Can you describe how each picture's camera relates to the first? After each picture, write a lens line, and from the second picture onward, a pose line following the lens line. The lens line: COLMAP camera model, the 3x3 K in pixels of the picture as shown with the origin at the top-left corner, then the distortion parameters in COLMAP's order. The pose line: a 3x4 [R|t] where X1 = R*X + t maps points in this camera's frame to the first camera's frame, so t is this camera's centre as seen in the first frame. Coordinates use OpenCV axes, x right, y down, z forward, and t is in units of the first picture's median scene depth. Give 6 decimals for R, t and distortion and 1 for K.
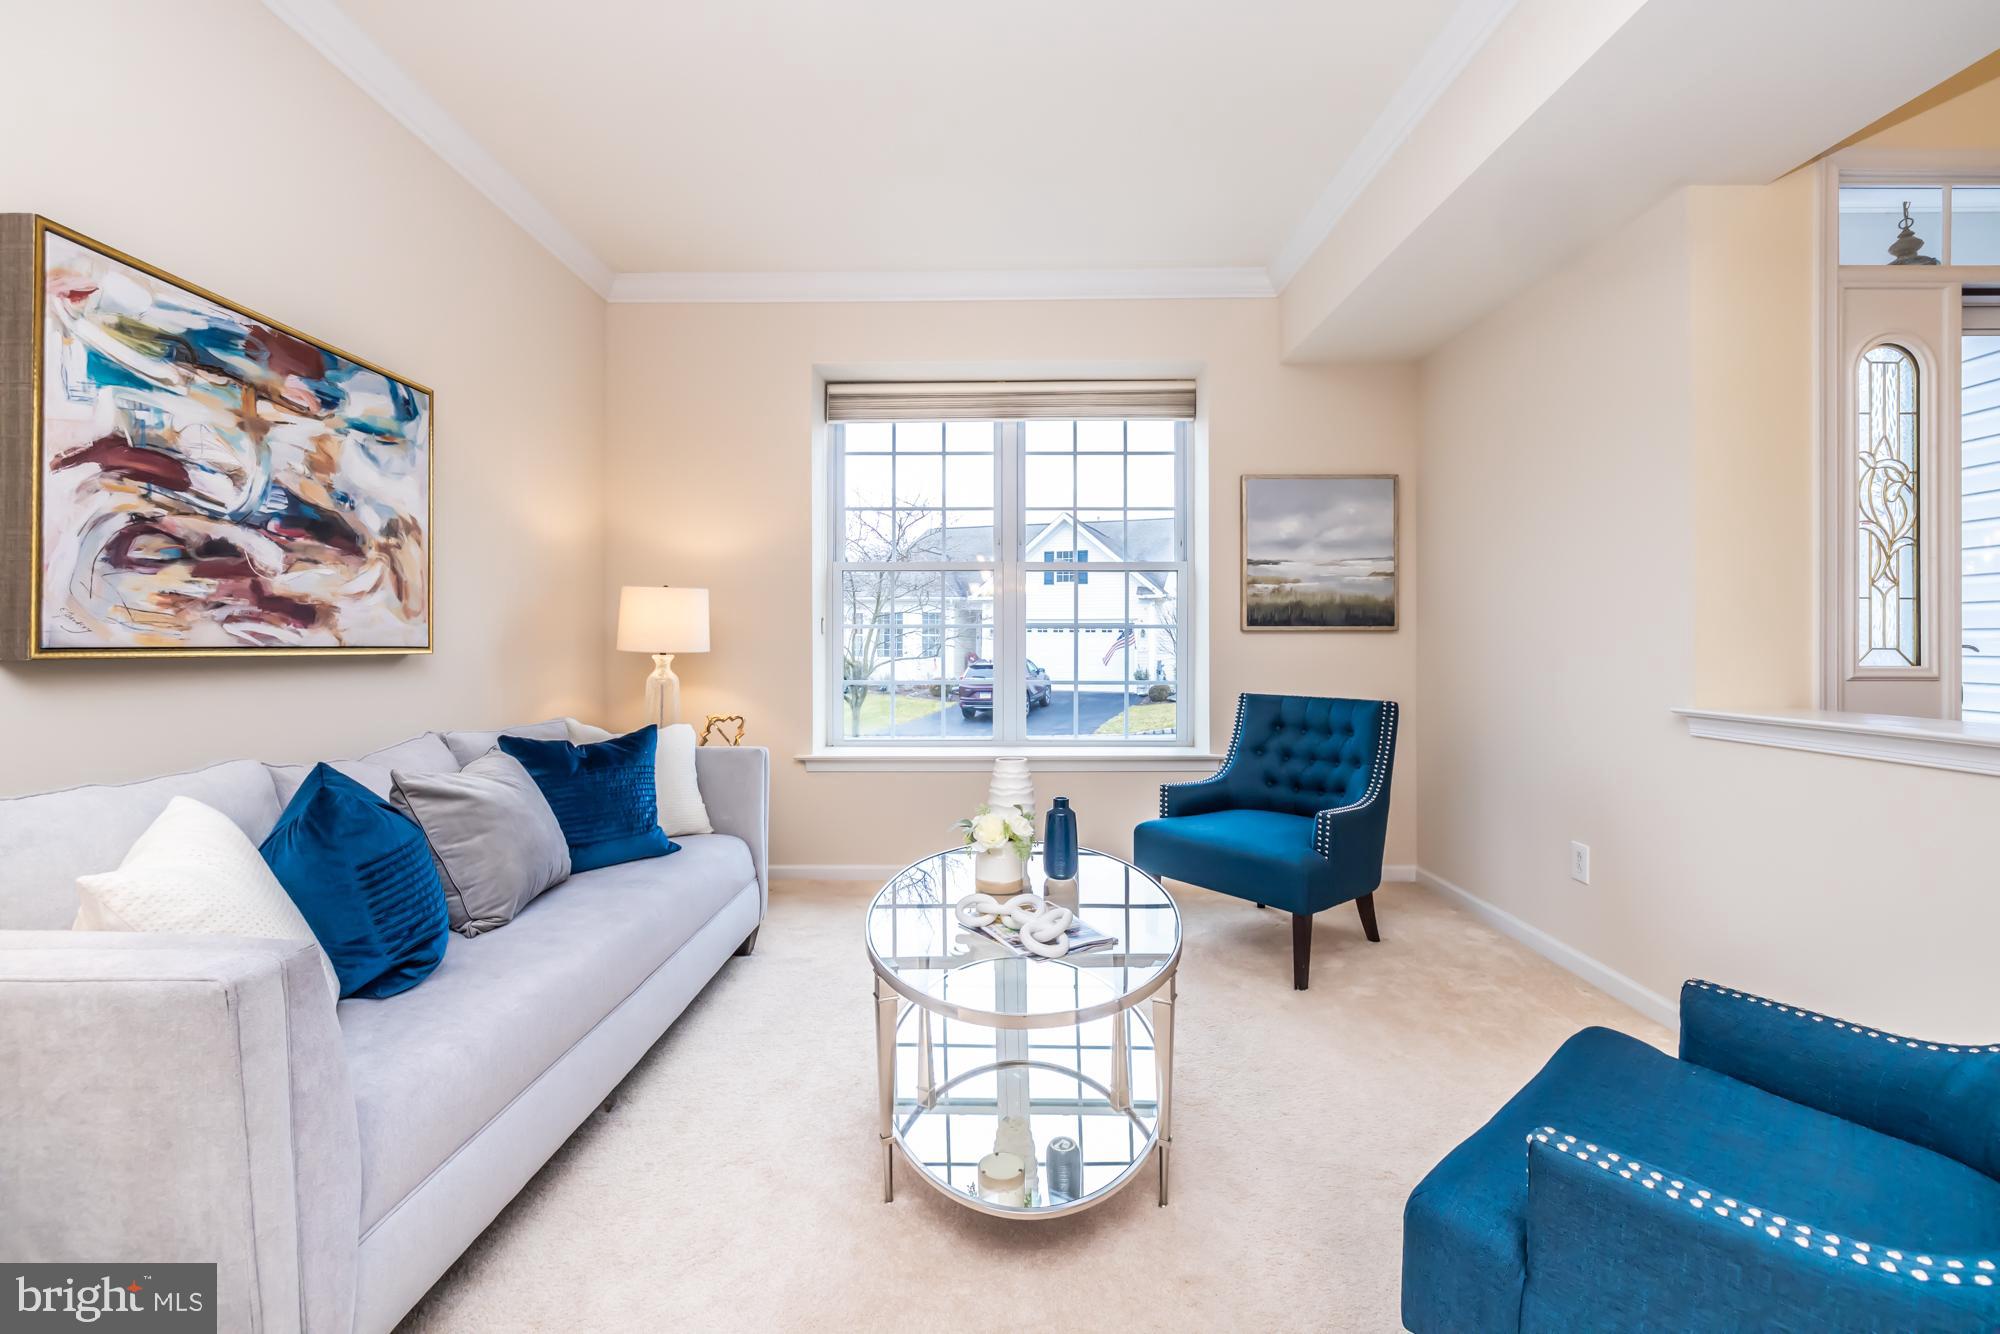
lens RADIAL K [[844.8, 0, 989.0], [0, 844.8, 640.3], [0, 0, 1]] dist [-0.000896, 0.000278]
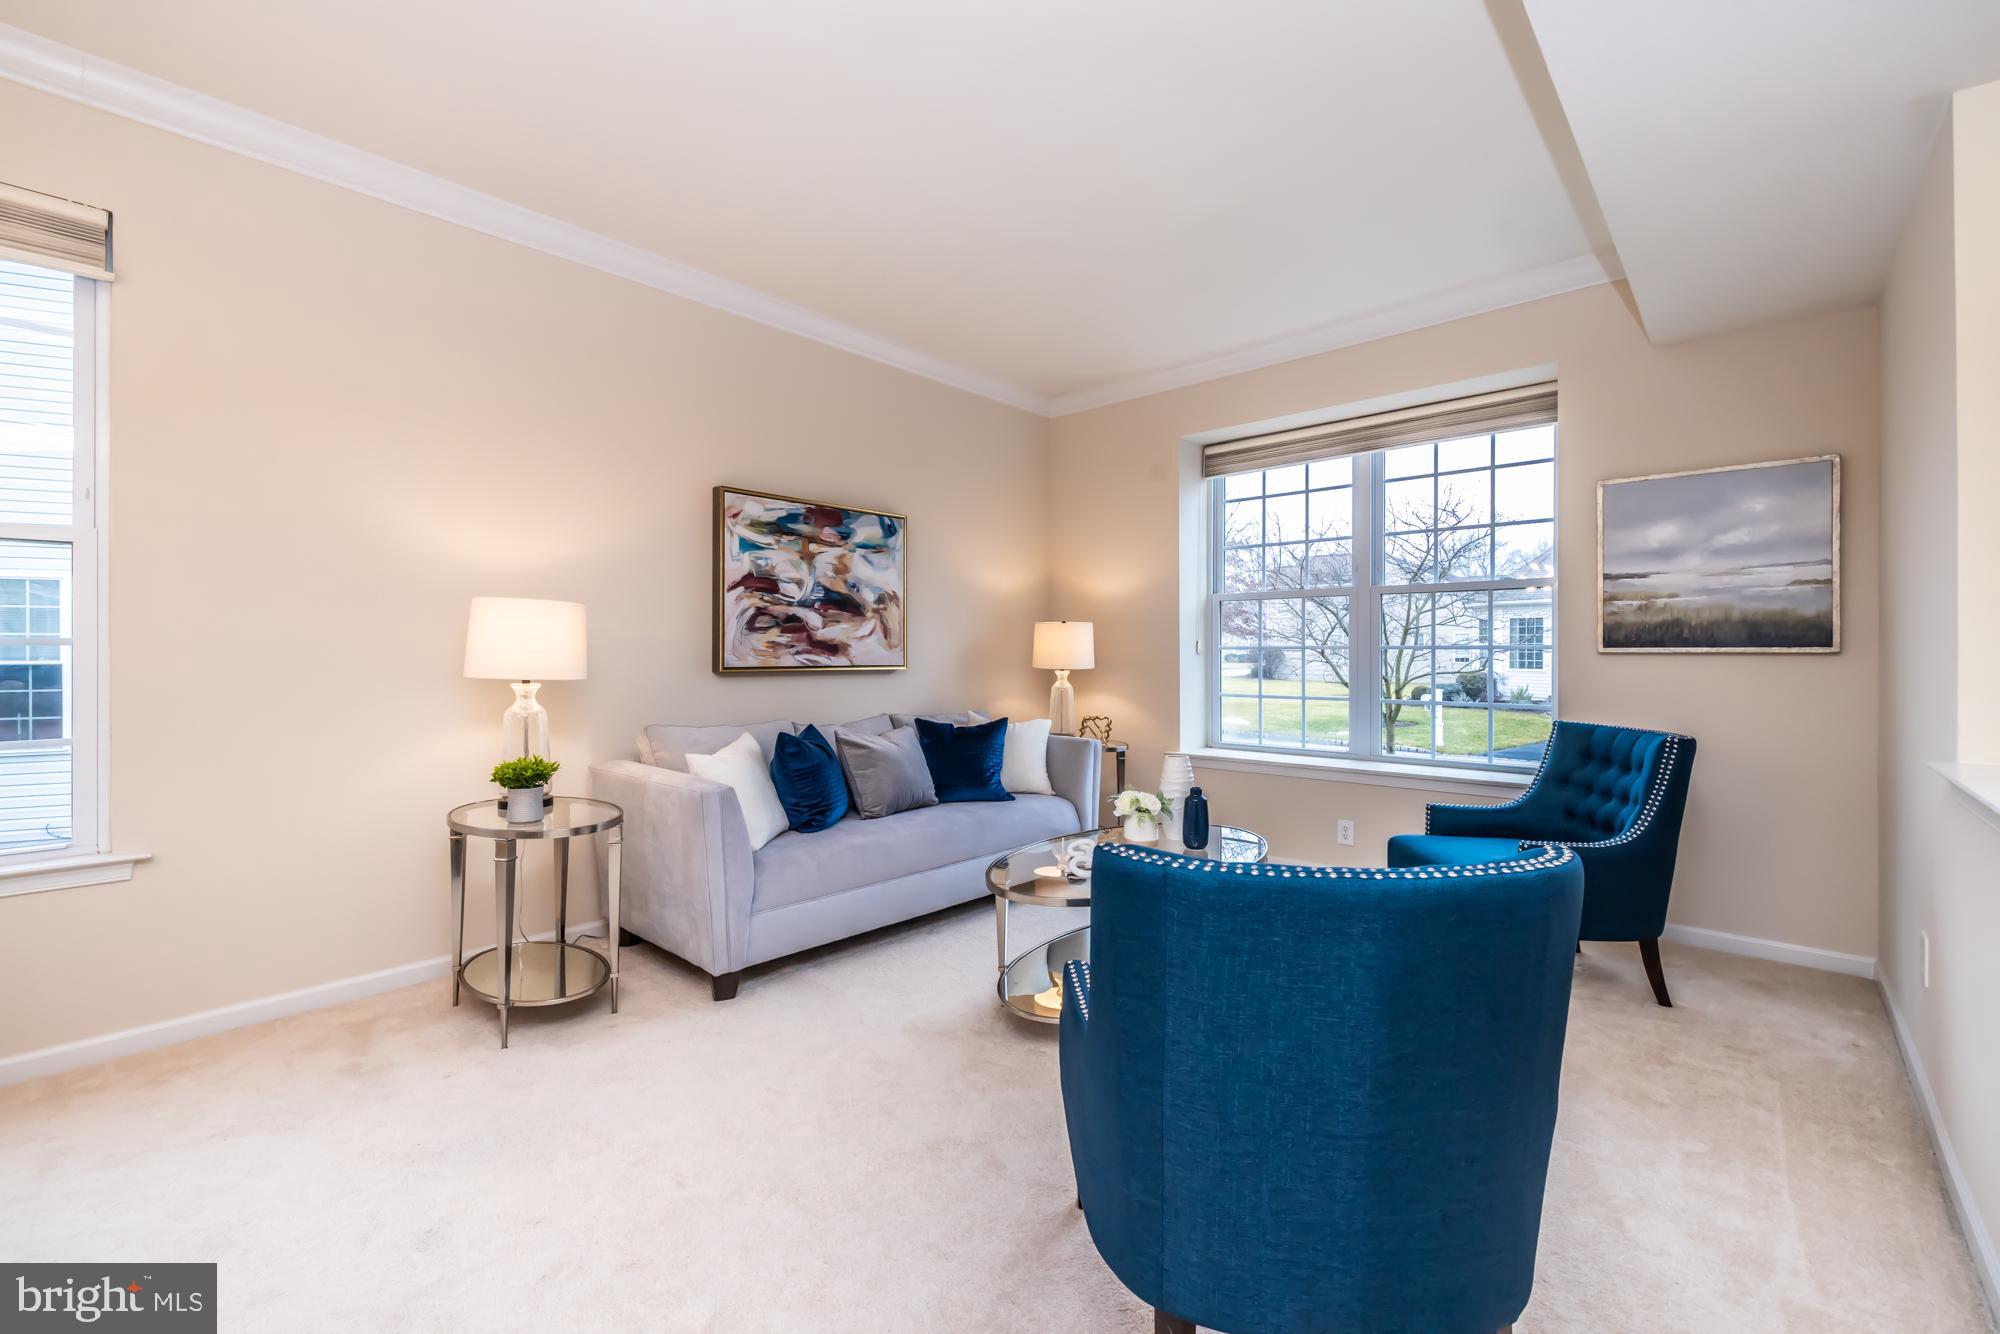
lens RADIAL K [[834.9, 0, 997.0], [0, 834.9, 651.6], [0, 0, 1]] dist [-0.000548, 0.000099]
pose [[0.747062, -0.000098, -0.664754, 0.653773], [0.002218, 0.999995, 0.002346, -0.025644], [0.664750, -0.003228, 0.747059, -0.157501]]
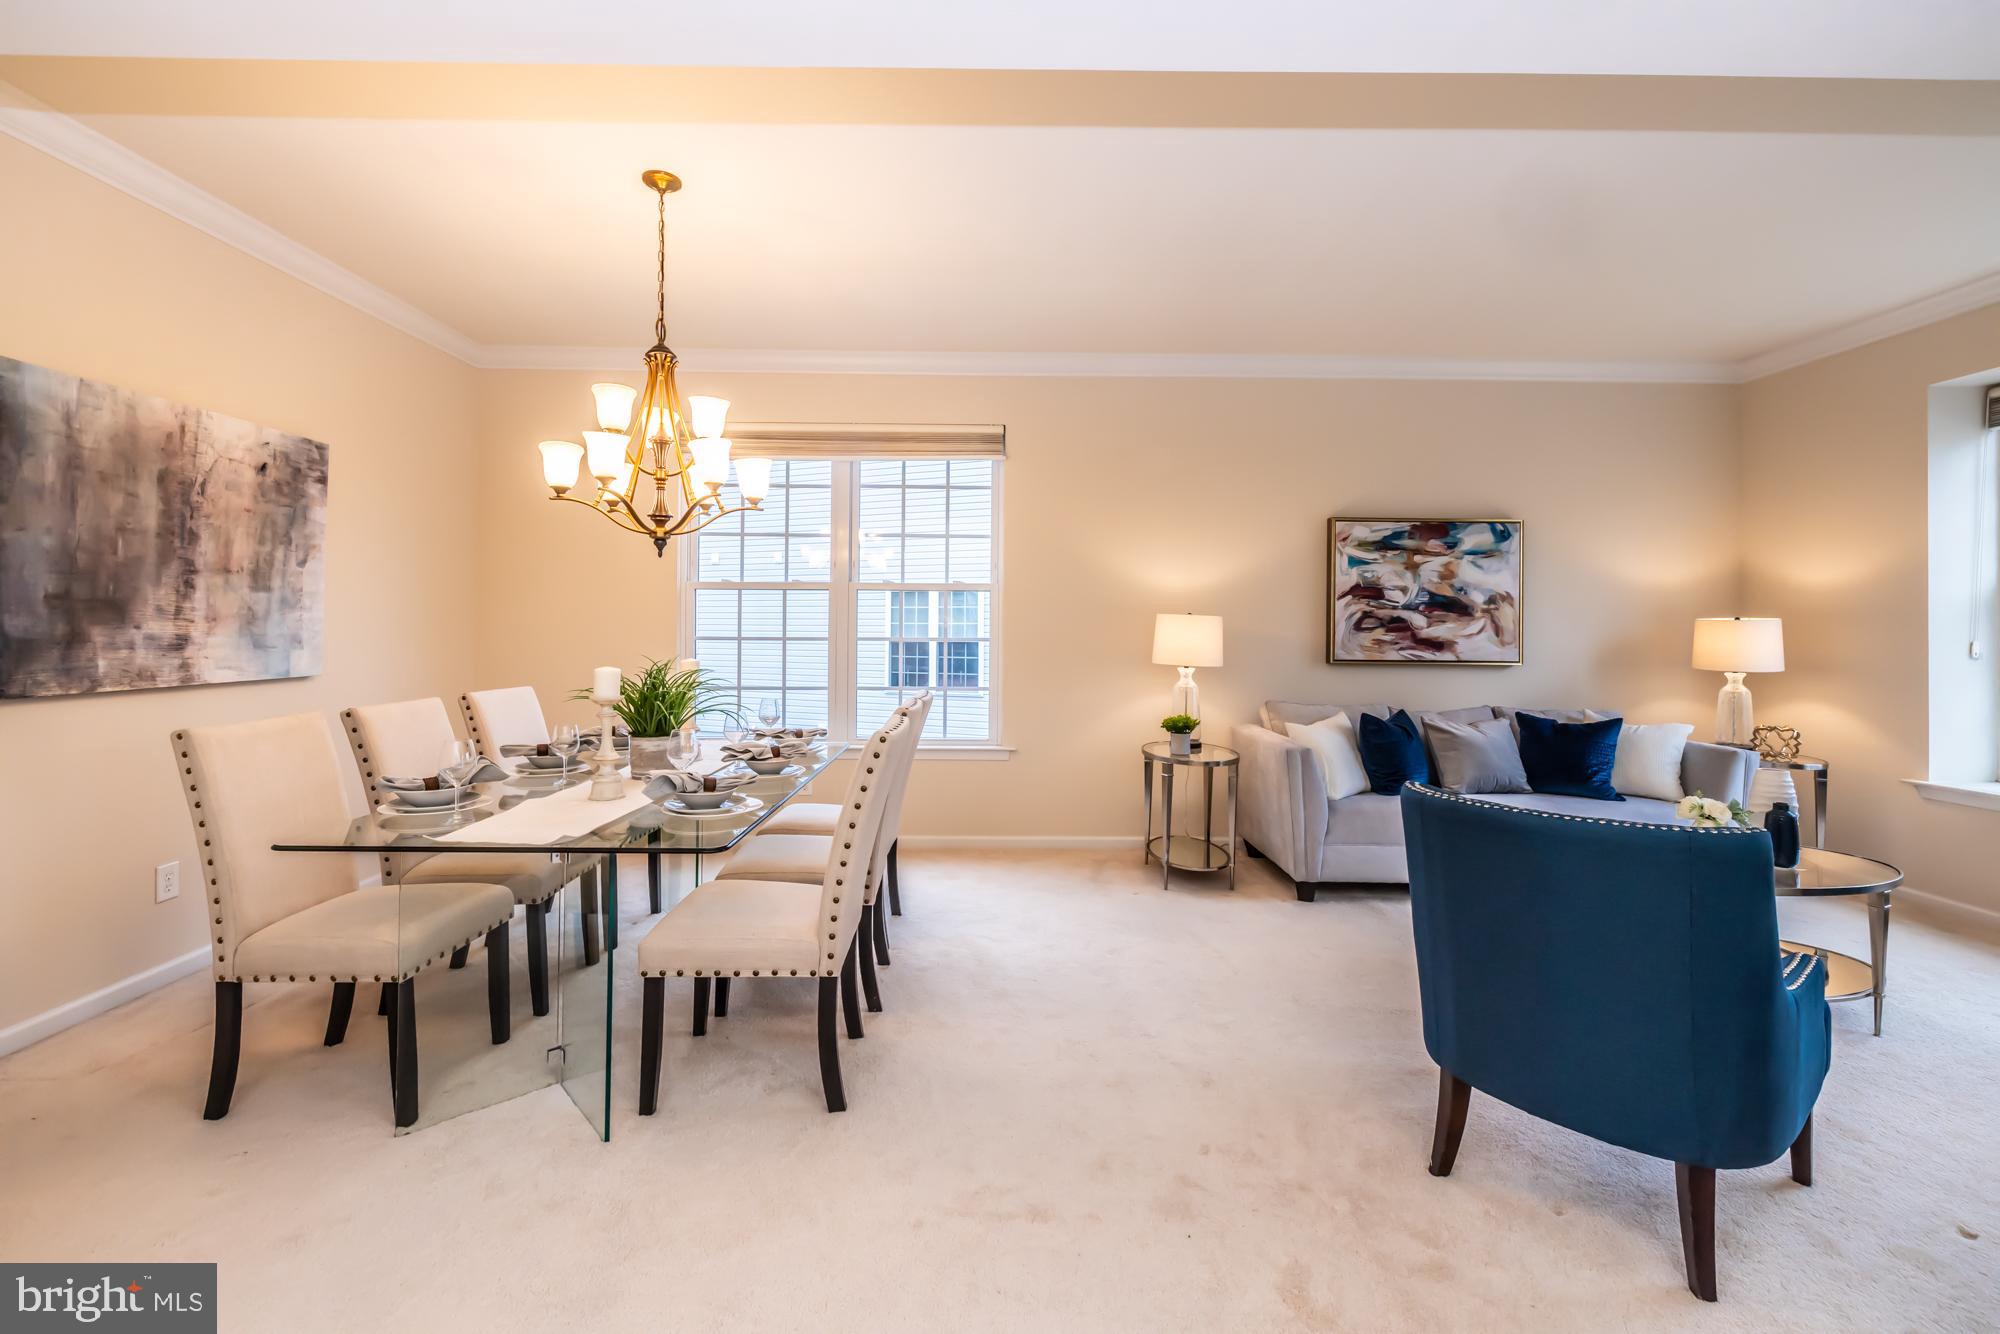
lens RADIAL K [[848.6, 0, 996.3], [0, 848.6, 626.4], [0, 0, 1]] dist [-0.000340, -0.000238]
pose [[0.026523, -0.002992, -0.999644, 1.209188], [-0.003796, 0.999988, -0.003094, -0.062183], [0.999641, 0.003877, 0.026511, -0.185255]]
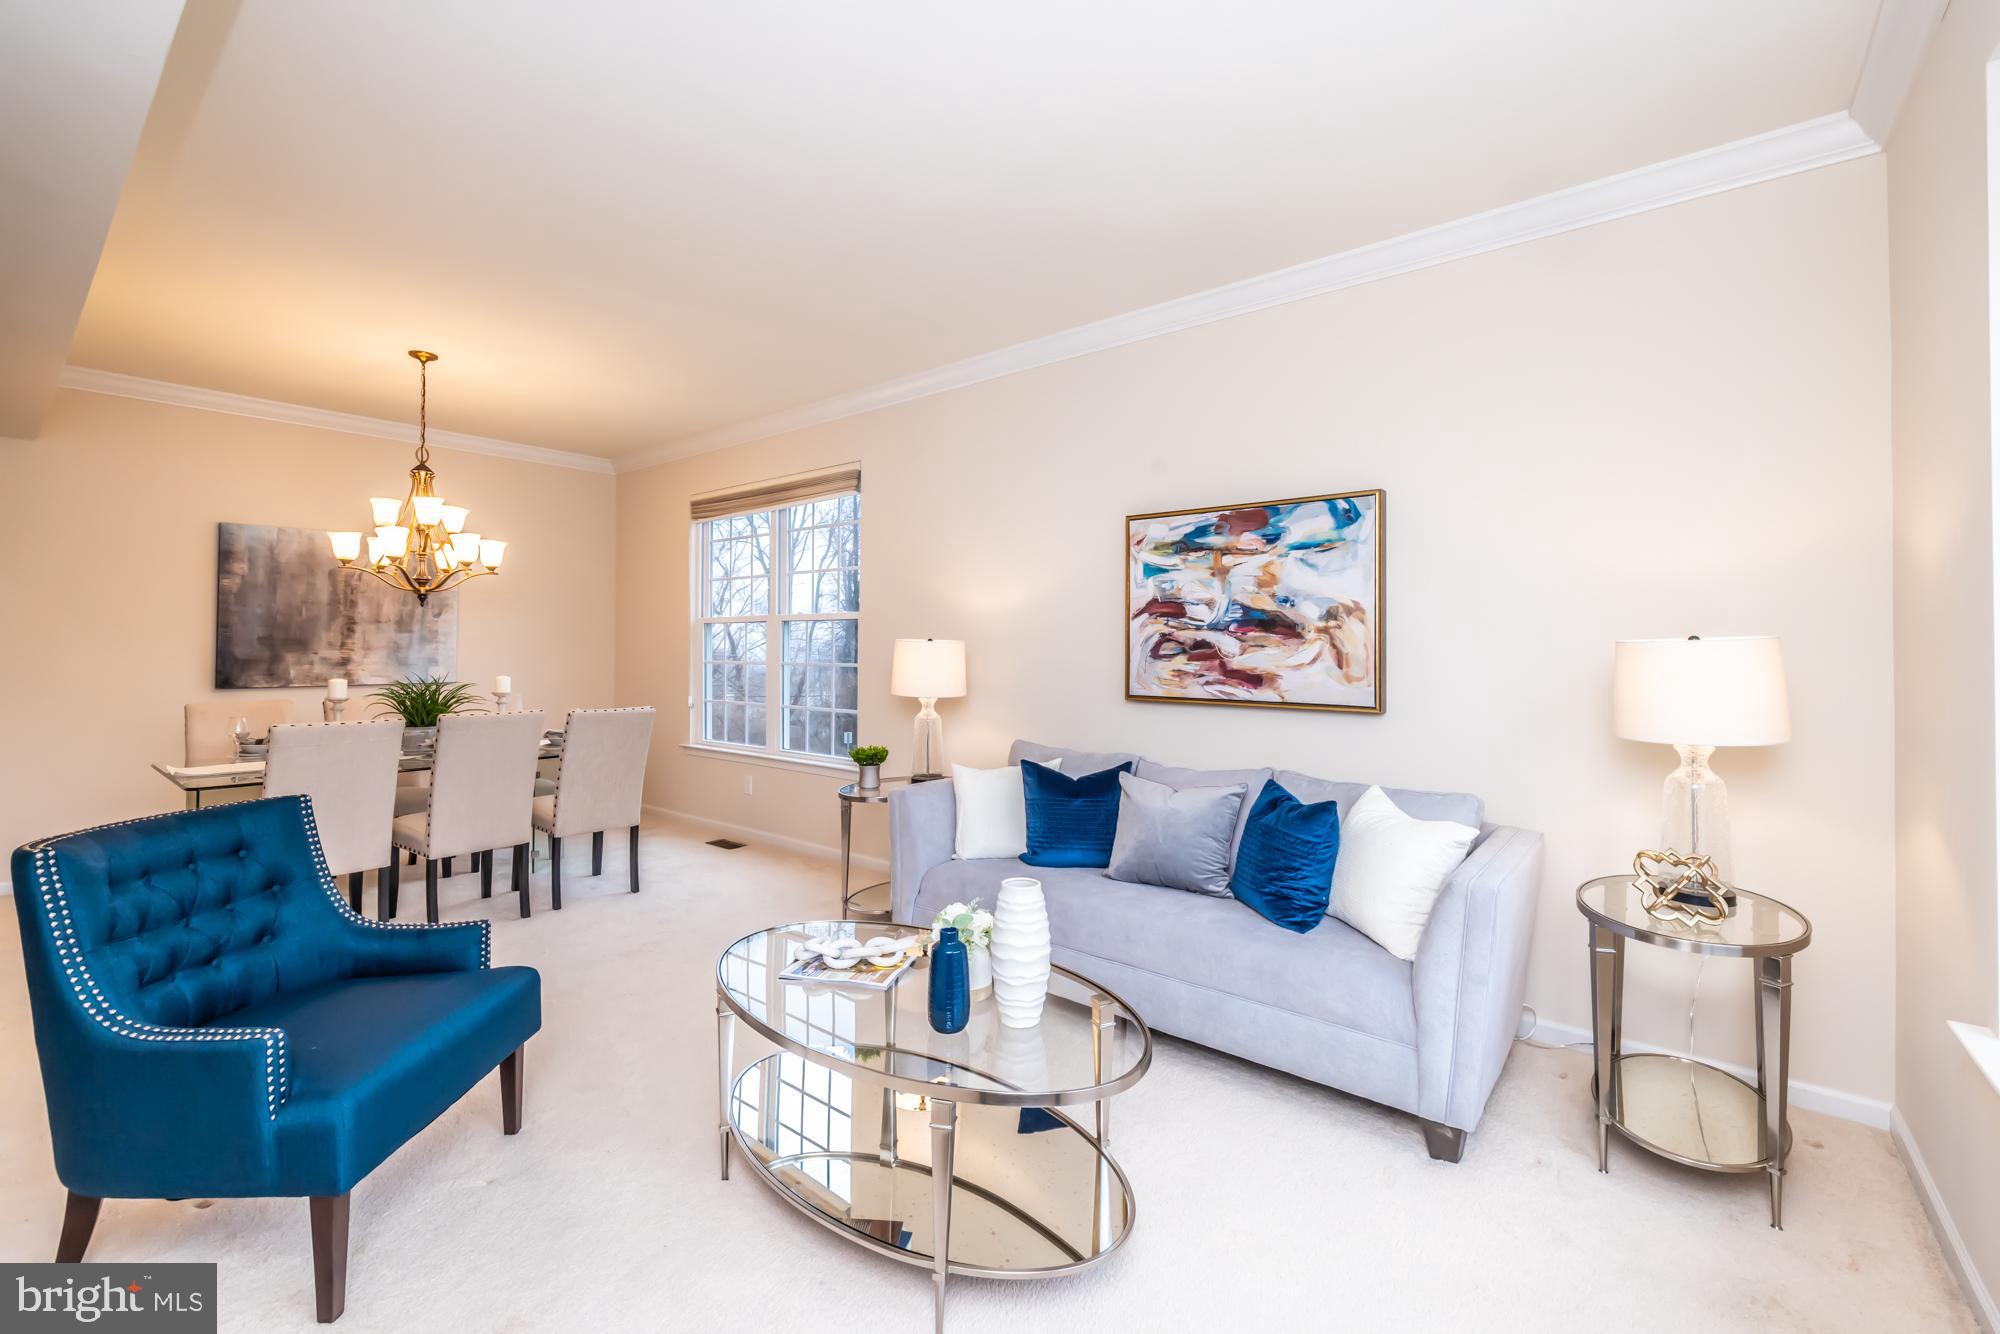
lens RADIAL K [[832.7, 0, 995.3], [0, 832.7, 641.6], [0, 0, 1]] dist [0.002405, 0.000146]
pose [[-0.621369, -0.013569, -0.783401, 0.625108], [-0.004993, 0.999898, -0.013358, -0.070486], [0.783502, -0.004389, -0.621373, 1.400102]]
